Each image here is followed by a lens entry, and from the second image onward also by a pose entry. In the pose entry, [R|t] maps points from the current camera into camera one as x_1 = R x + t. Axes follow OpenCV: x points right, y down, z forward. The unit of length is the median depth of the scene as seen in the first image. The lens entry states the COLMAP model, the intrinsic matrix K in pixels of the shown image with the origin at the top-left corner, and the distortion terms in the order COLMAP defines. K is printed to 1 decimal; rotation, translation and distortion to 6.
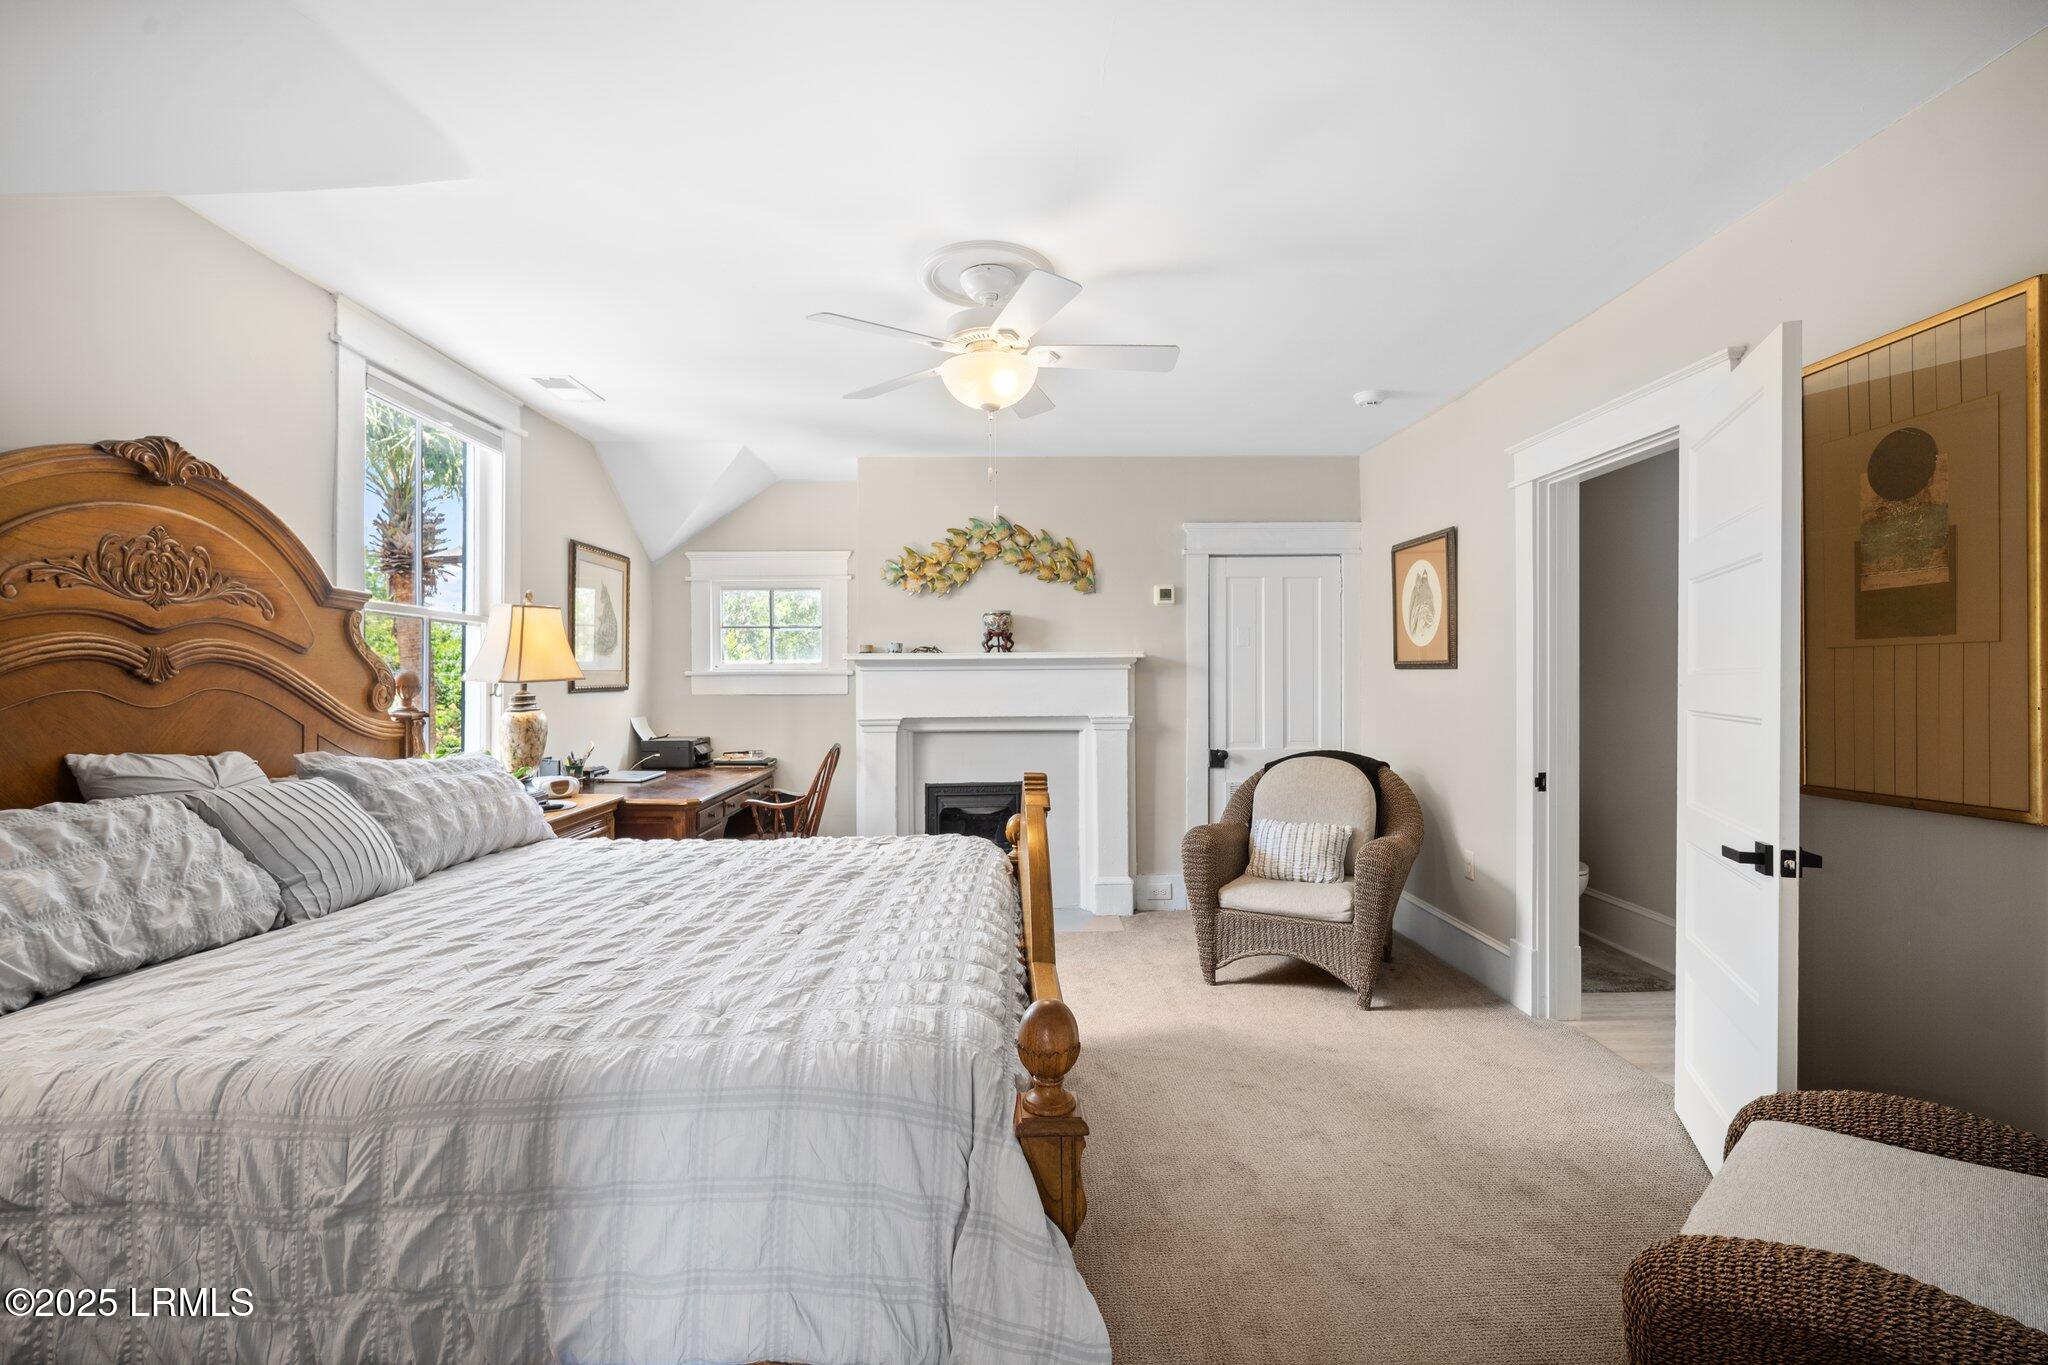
lens RADIAL K [[909.7, 0, 1003.3], [0, 909.7, 714.5], [0, 0, 1]] dist [-0.015676, 0.005236]
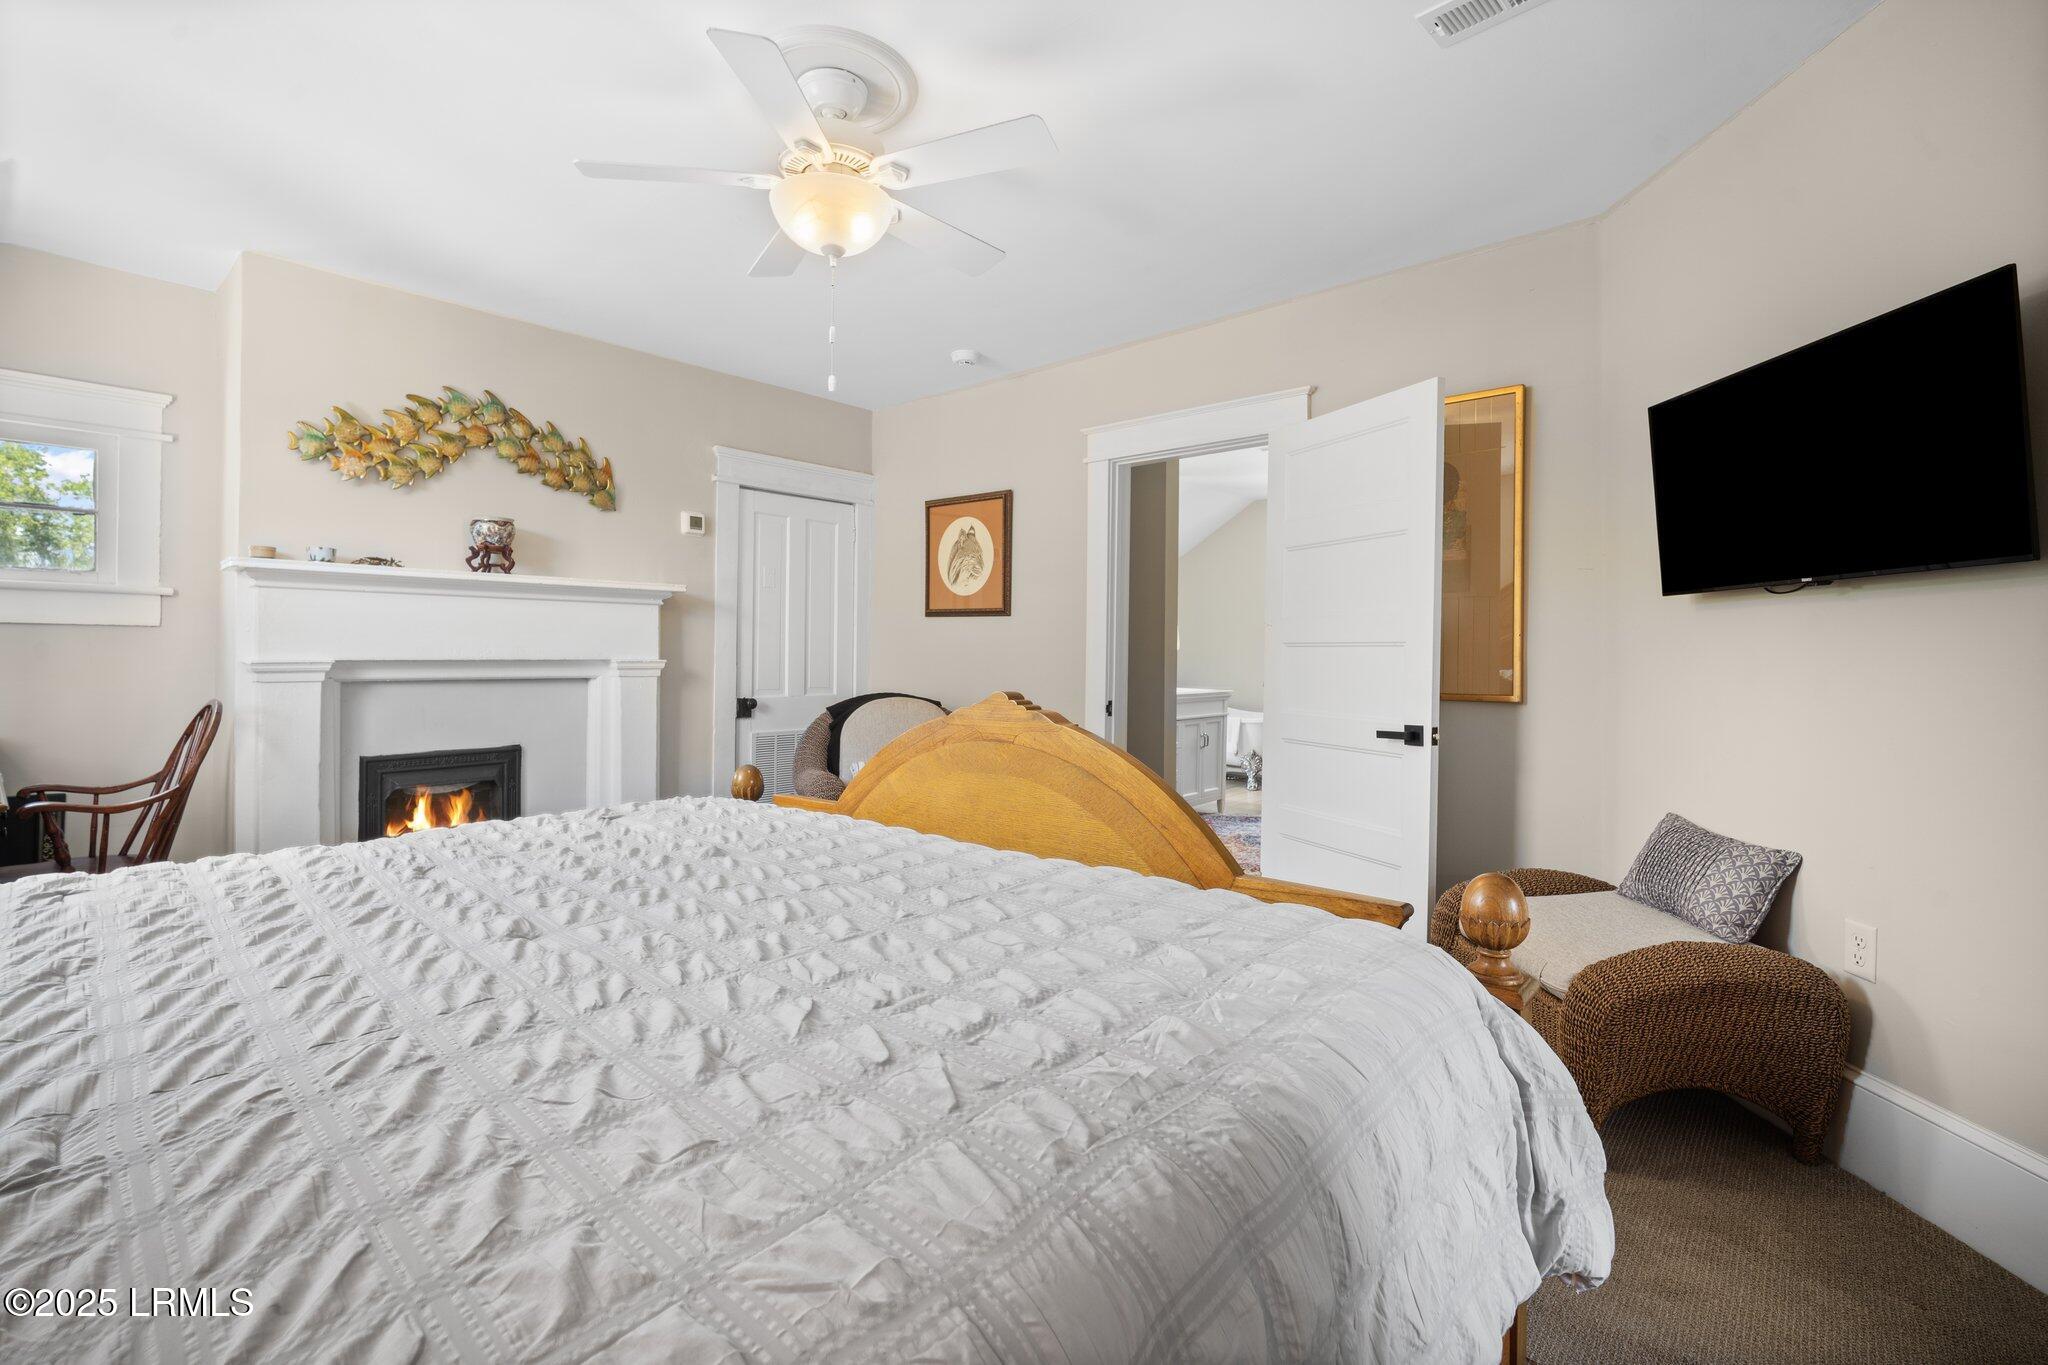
lens RADIAL K [[909.7, 0, 1022.6], [0, 909.7, 677.5], [0, 0, 1]] dist [-0.015676, 0.005236]
pose [[0.678540, -0.004962, 0.734547, -0.254747], [0.009895, 0.999948, -0.002386, 0.023229], [-0.734497, 0.008888, 0.678554, 0.171722]]
